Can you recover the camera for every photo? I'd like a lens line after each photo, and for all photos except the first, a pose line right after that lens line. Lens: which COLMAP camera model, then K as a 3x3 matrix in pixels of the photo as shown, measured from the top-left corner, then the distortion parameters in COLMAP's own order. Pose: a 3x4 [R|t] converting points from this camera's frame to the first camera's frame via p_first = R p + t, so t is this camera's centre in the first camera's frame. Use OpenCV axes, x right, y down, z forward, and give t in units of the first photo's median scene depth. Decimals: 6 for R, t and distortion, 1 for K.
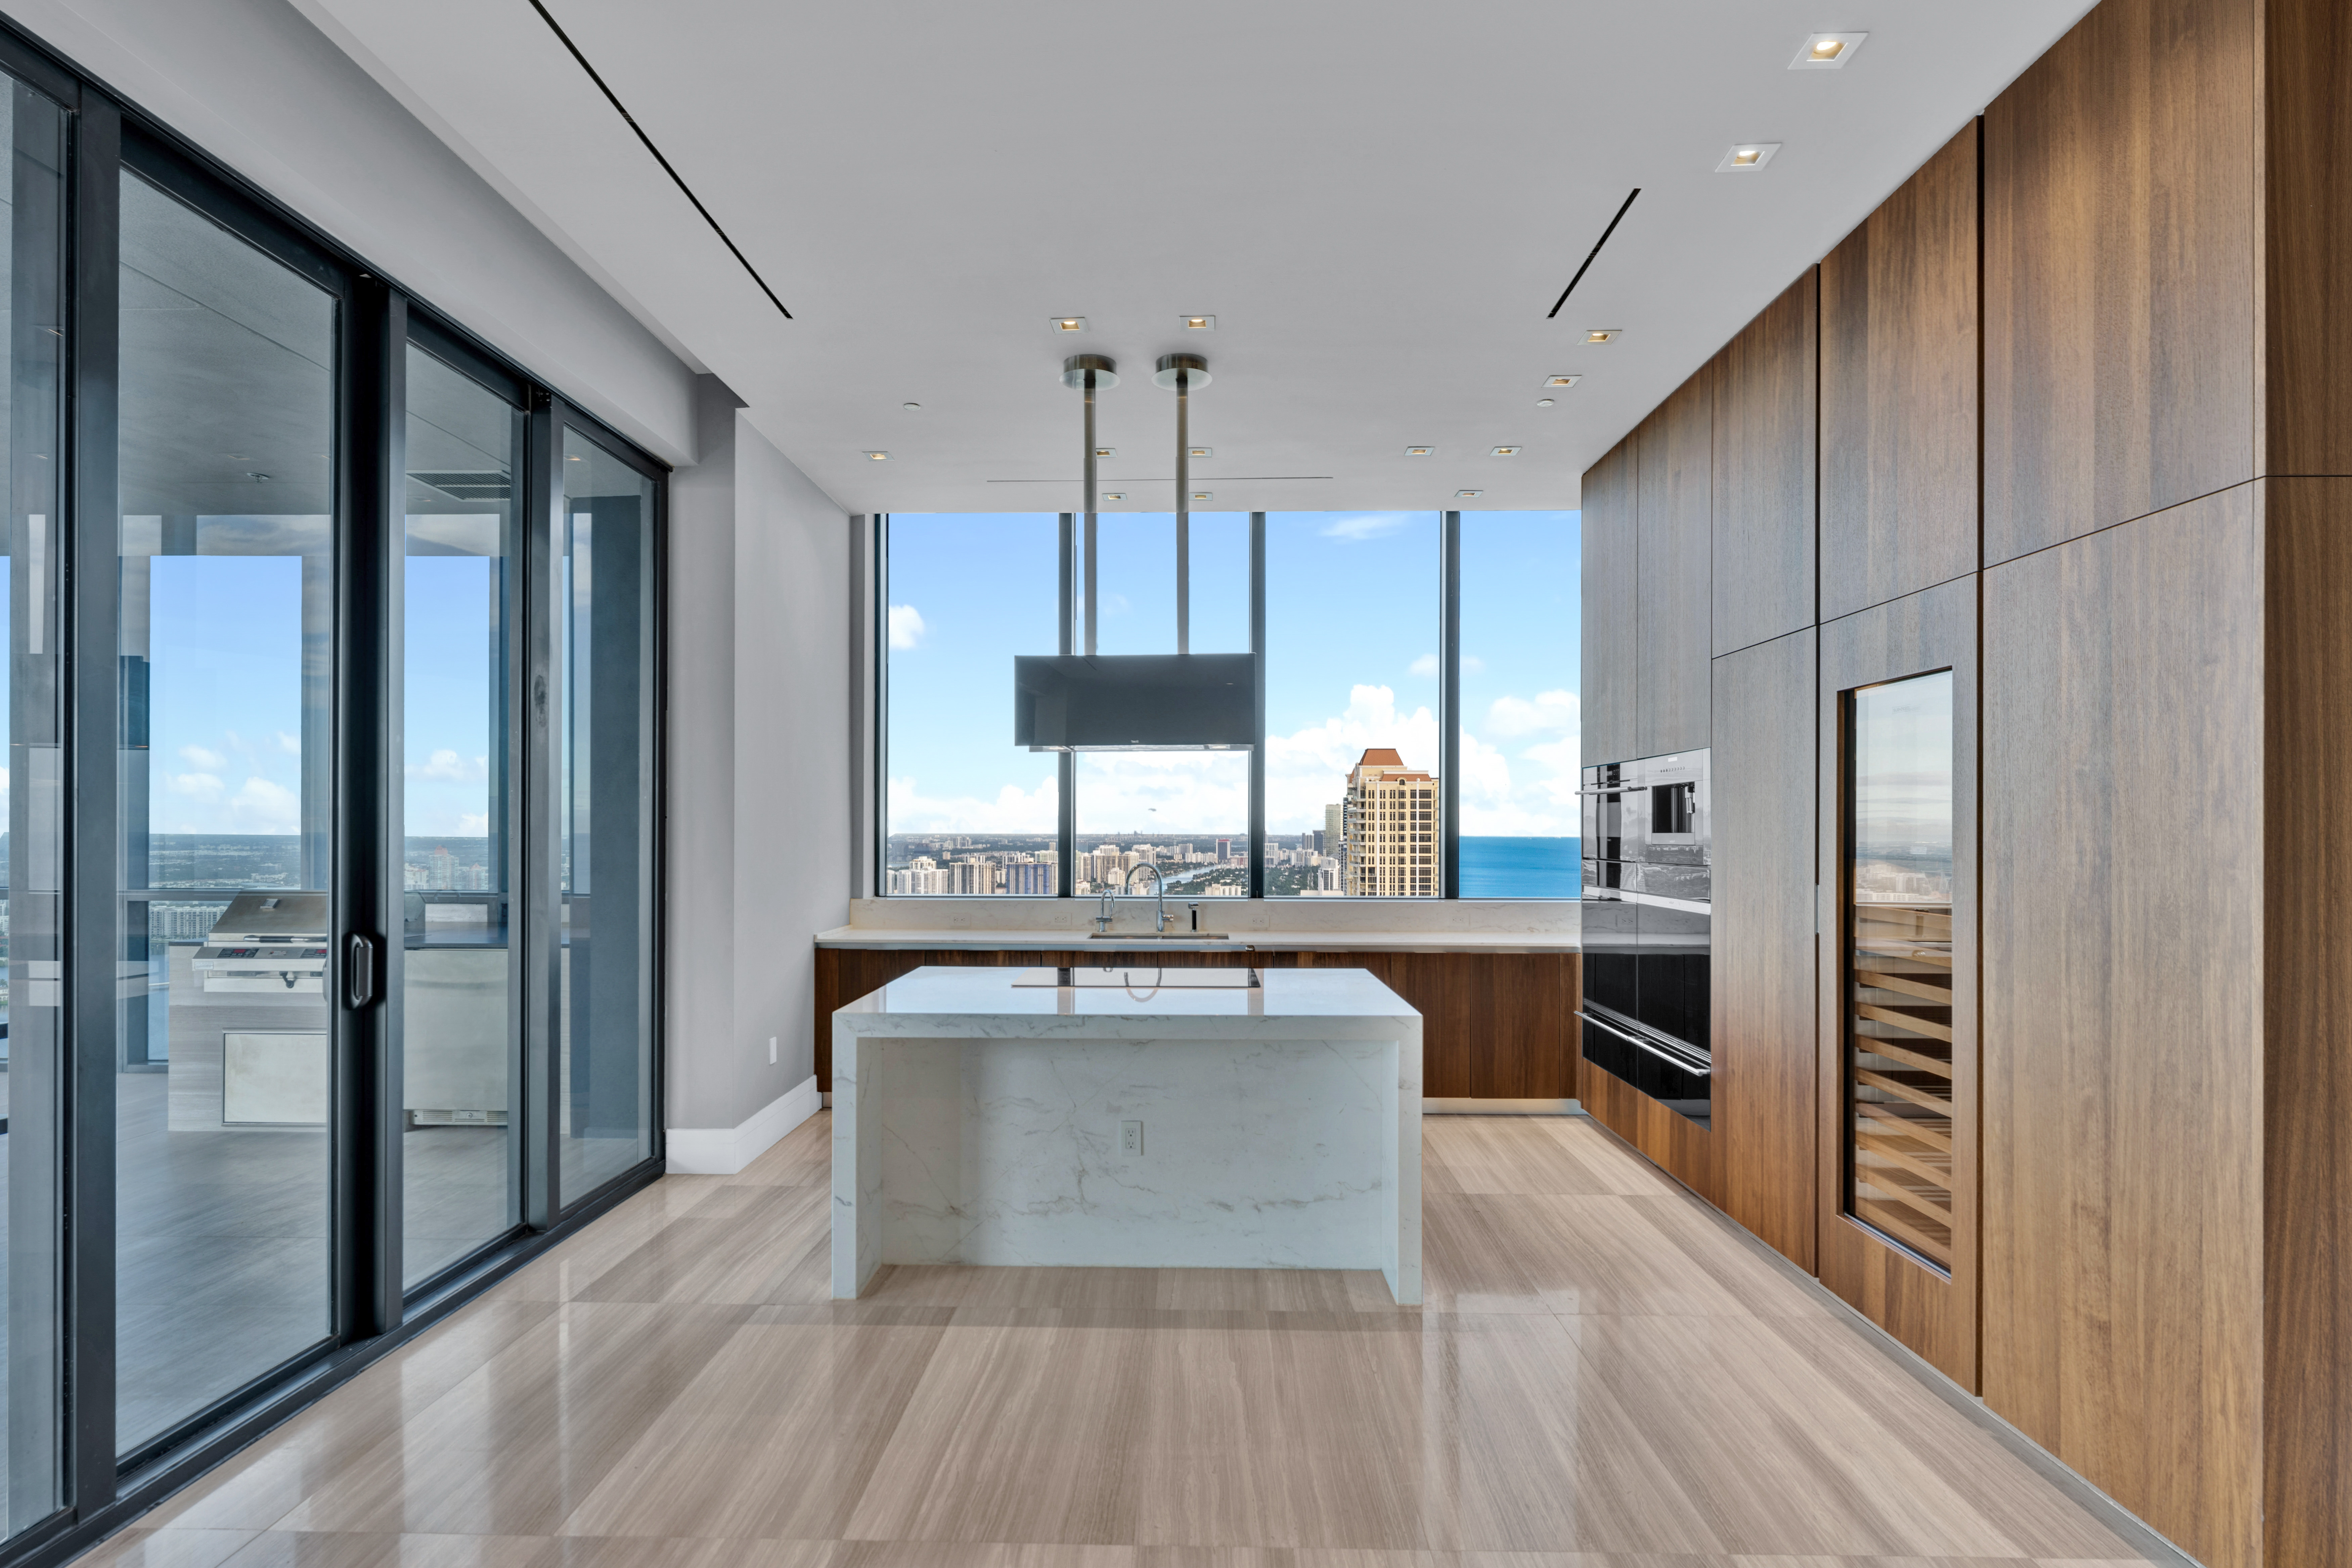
lens RADIAL K [[1192.2, 0, 1191.0], [0, 1192.2, 822.3], [0, 0, 1]] dist [-0.005433, 0.000001]
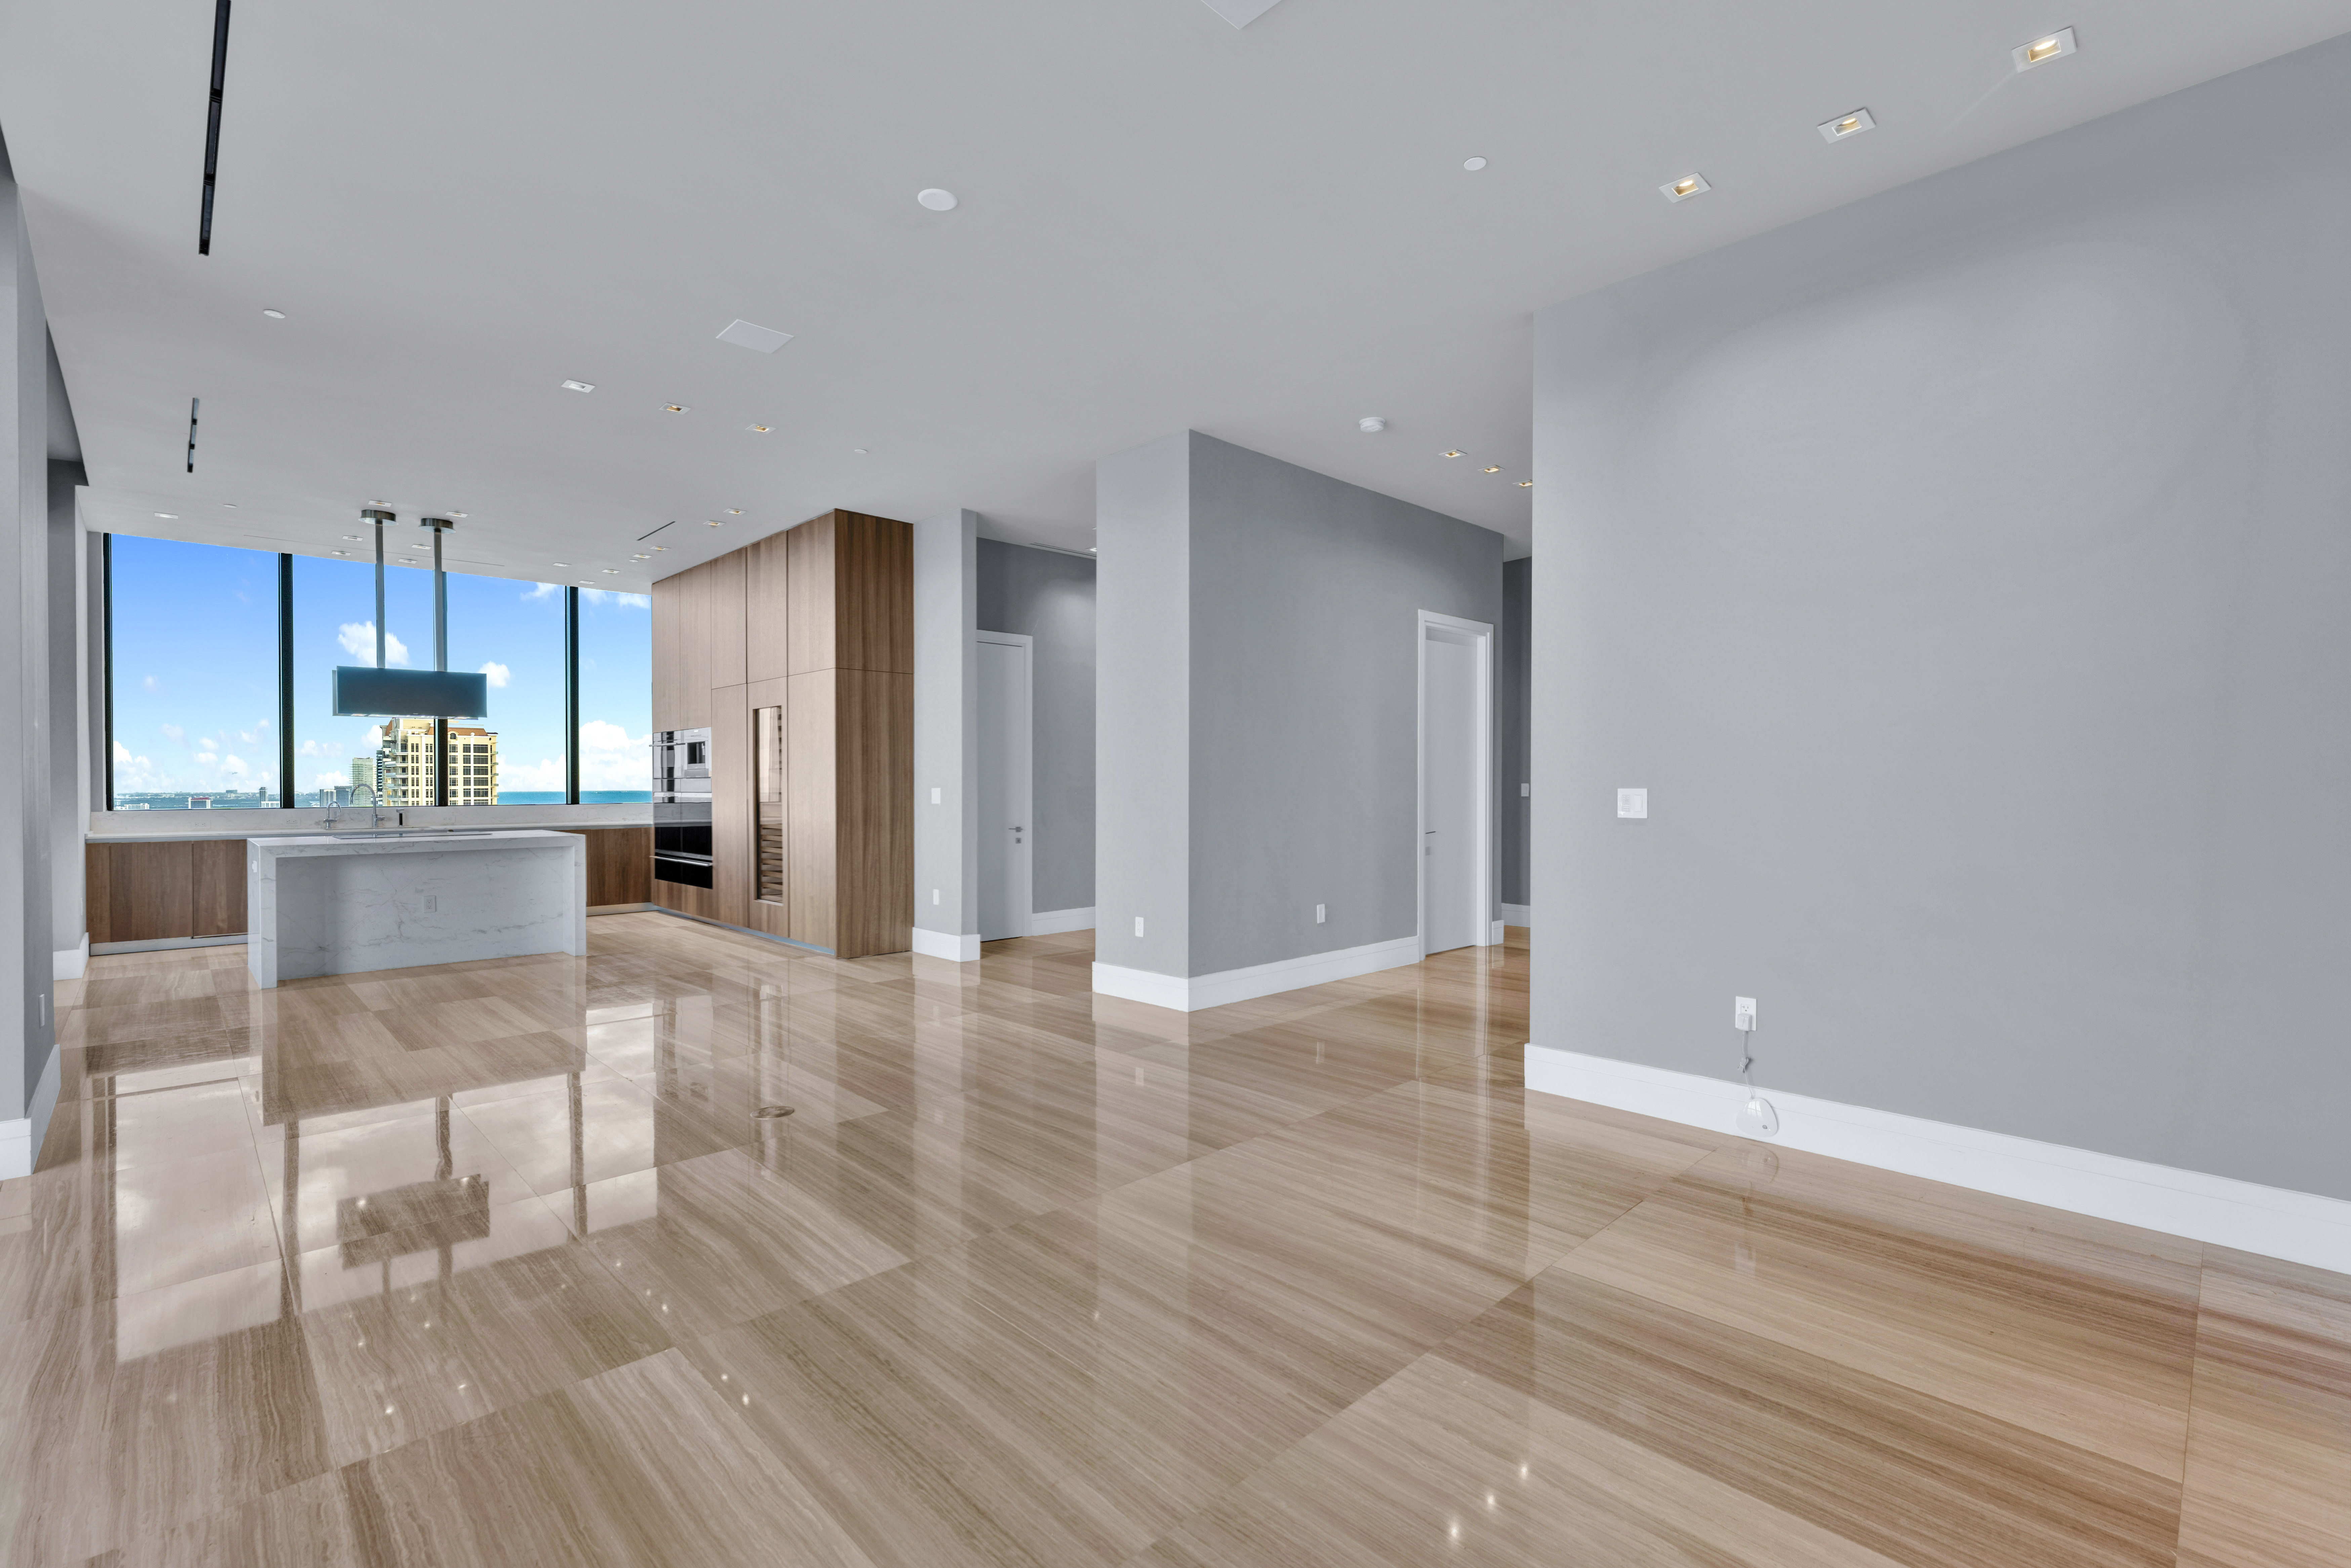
lens RADIAL K [[1005.2, 0, 1145.2], [0, 1005.2, 792.4], [0, 0, 1]] dist [-0.000156, 0.001431]
pose [[0.714575, -0.012190, 0.699452, -0.381989], [0.000751, 0.999861, 0.016658, 0.038808], [-0.699558, -0.011379, 0.714485, -1.138499]]
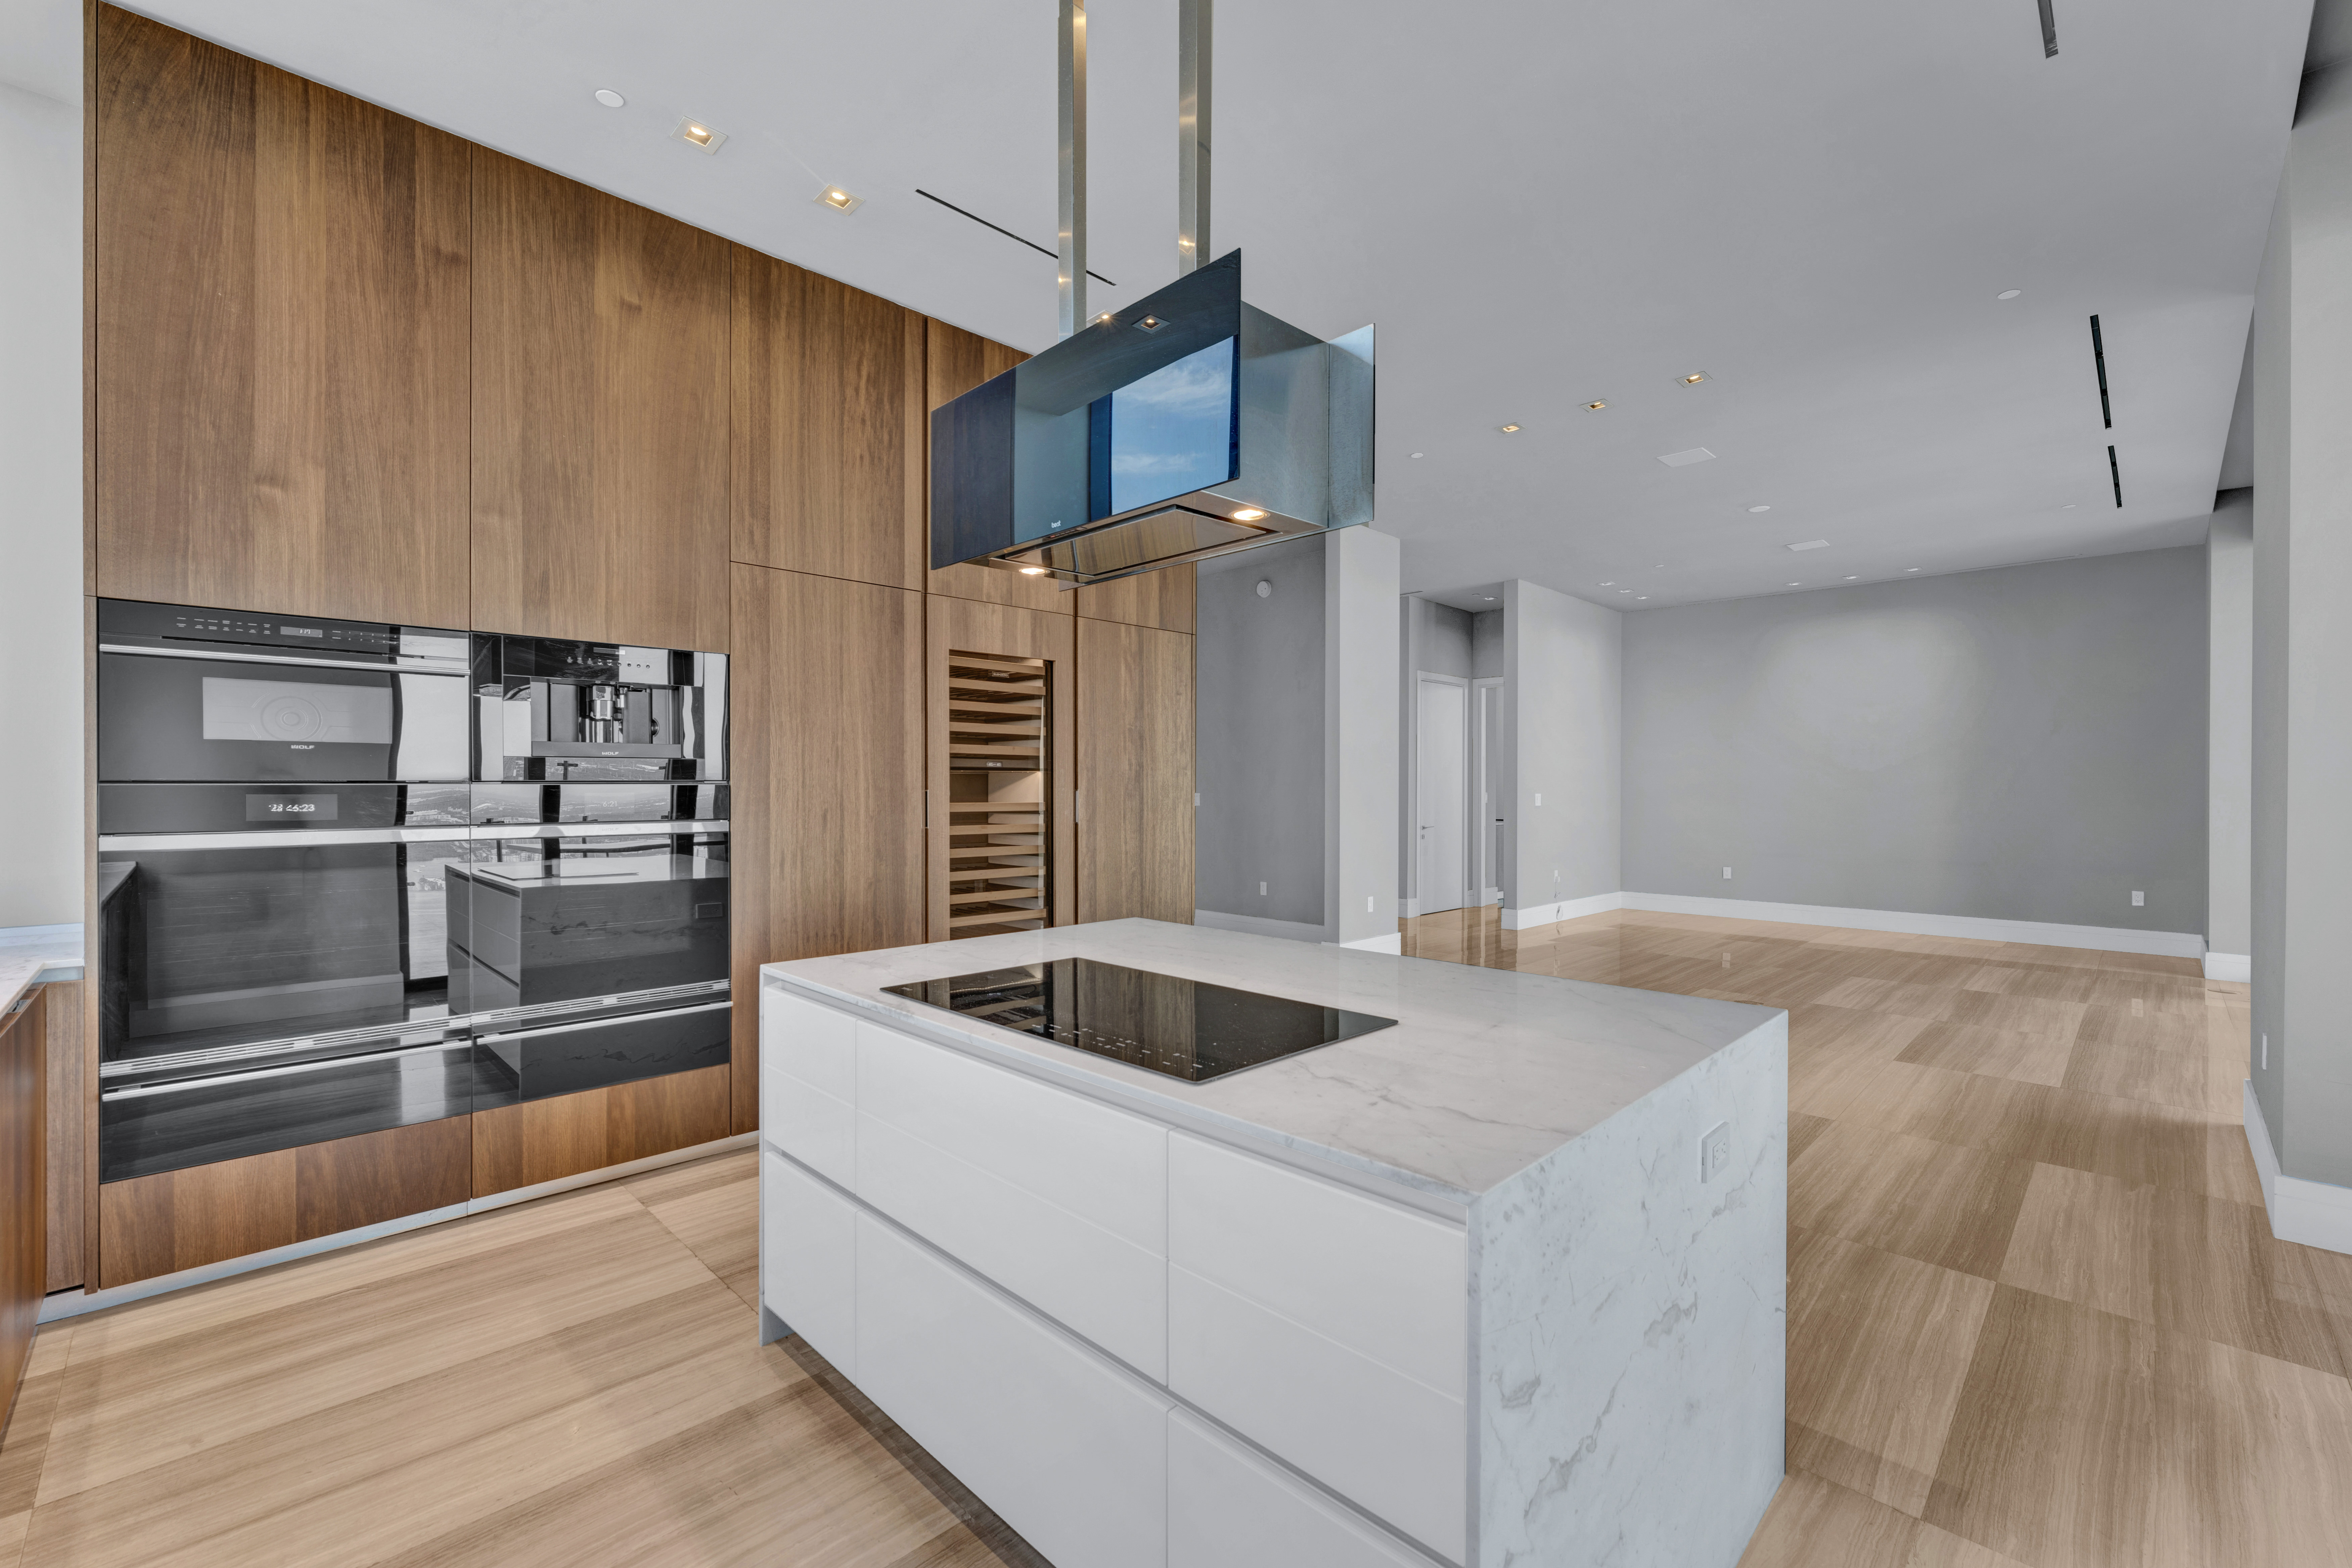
lens RADIAL K [[993.9, 0, 1163.7], [0, 993.9, 785.4], [0, 0, 1]] dist [-0.001269, -0.000551]
pose [[-0.707097, -0.004764, 0.707100, -0.398822], [-0.006993, 0.999976, -0.000256, 0.041333], [-0.707082, -0.005125, -0.707113, 1.453495]]
